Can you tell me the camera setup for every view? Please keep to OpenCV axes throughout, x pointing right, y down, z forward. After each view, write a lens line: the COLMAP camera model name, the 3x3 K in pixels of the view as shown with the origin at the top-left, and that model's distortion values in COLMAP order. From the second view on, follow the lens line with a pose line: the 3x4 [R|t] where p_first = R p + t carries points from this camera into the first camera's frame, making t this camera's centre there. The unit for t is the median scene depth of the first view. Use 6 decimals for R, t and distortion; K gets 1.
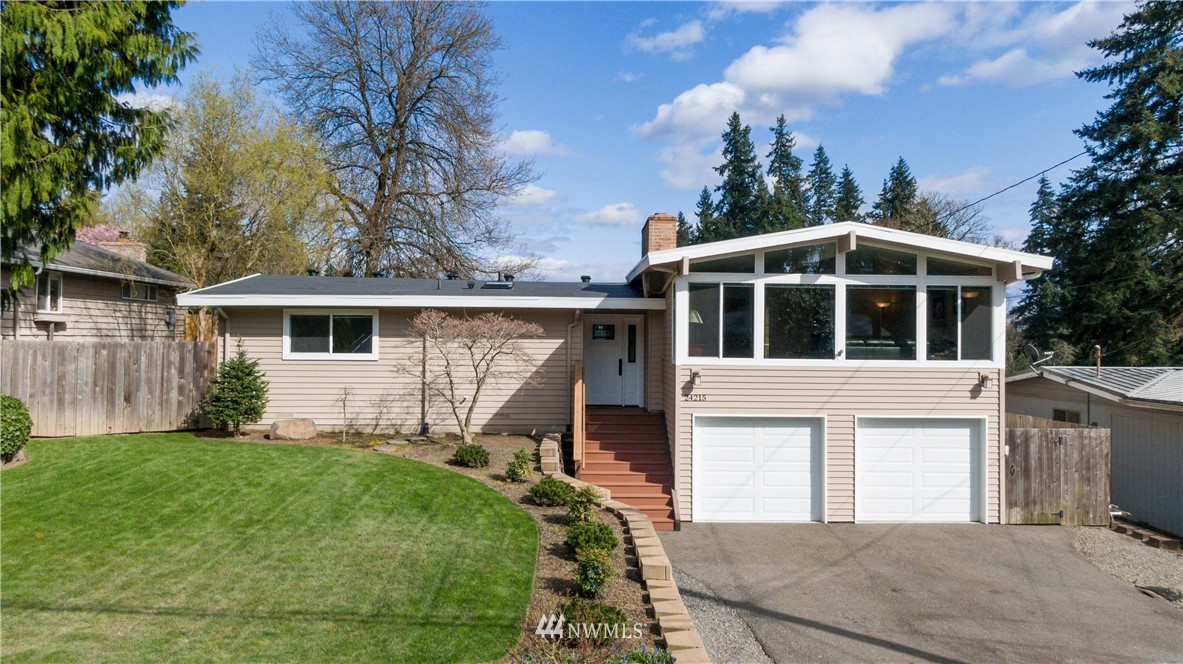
lens RADIAL K [[853.0, 0, 592.4], [0, 853.0, 331.9], [0, 0, 1]] dist [0.014238, -0.005116]
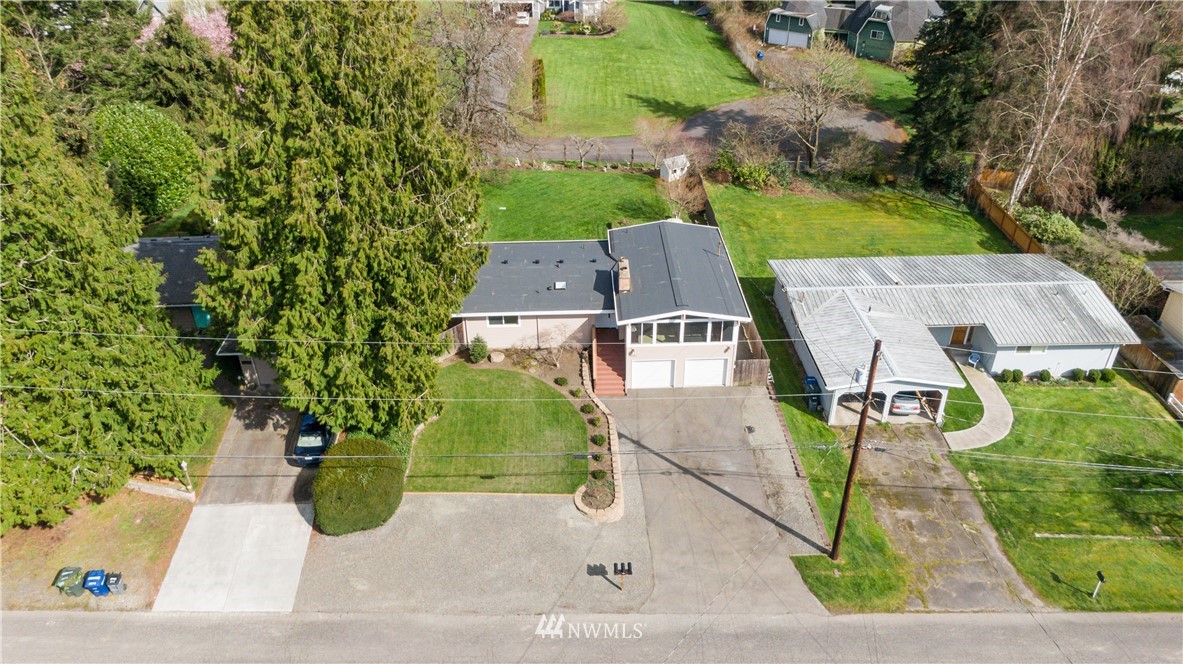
lens RADIAL K [[853.0, 0, 592.7], [0, 853.0, 333.9], [0, 0, 1]] dist [0.014238, -0.005116]
pose [[0.999841, -0.015567, -0.008737, 0.004986], [0.017822, 0.842347, 0.538640, -1.618406], [-0.001025, -0.538710, 0.842491, -1.512163]]
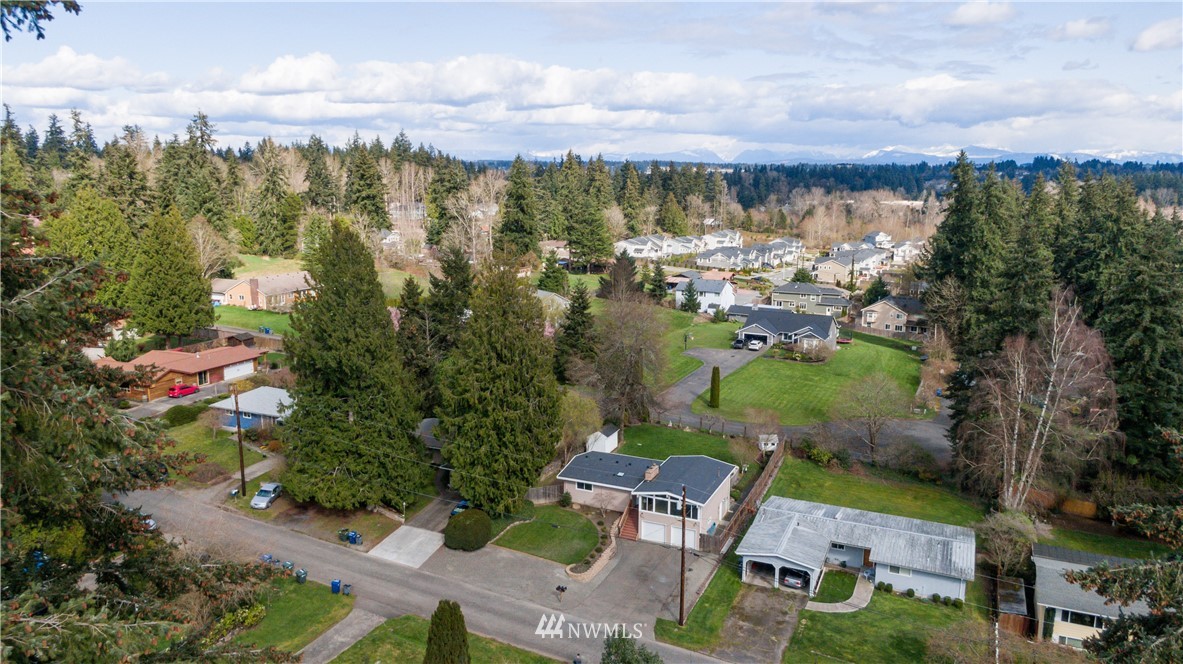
lens RADIAL K [[853.0, 0, 598.5], [0, 853.0, 327.7], [0, 0, 1]] dist [0.014238, -0.005116]
pose [[0.902227, 0.079088, -0.423948, 2.021030], [0.002346, 0.982126, 0.188209, -2.066252], [0.431256, -0.170802, 0.885915, -3.598234]]
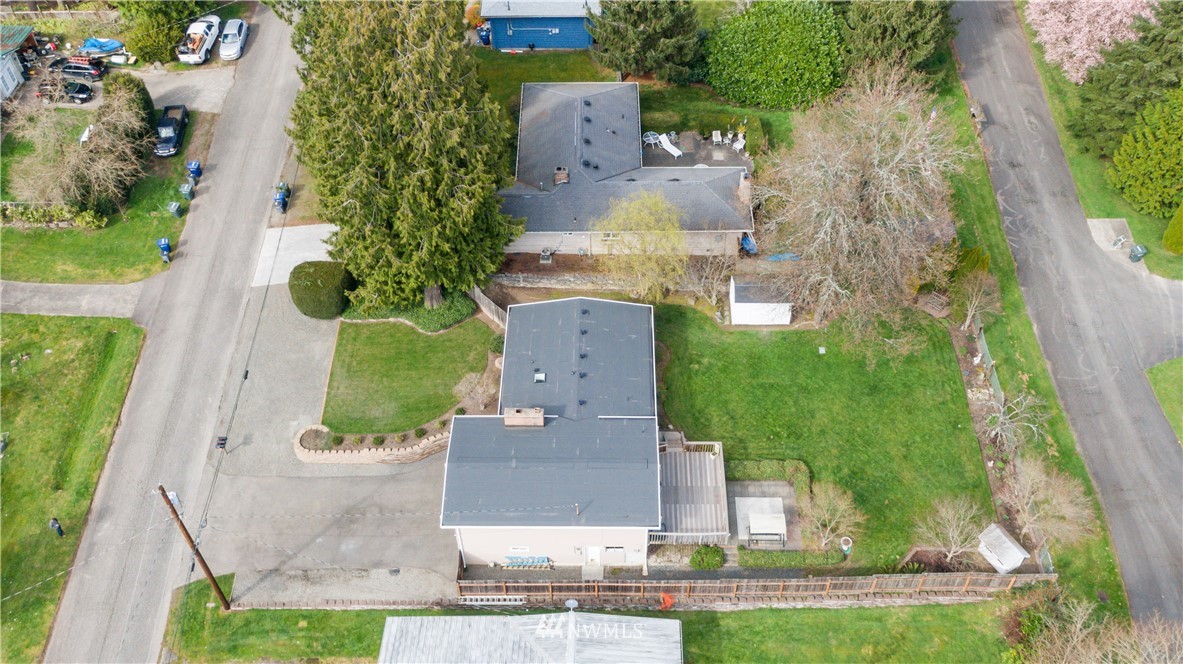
lens RADIAL K [[1097.9, 0, 594.8], [0, 1097.9, 328.9], [0, 0, 1]] dist [0.010187, 0.000000]
pose [[-0.043765, 0.729649, -0.682419, 2.523413], [0.009515, 0.683347, 0.730031, -3.200486], [0.998997, 0.025457, -0.036850, 1.611275]]
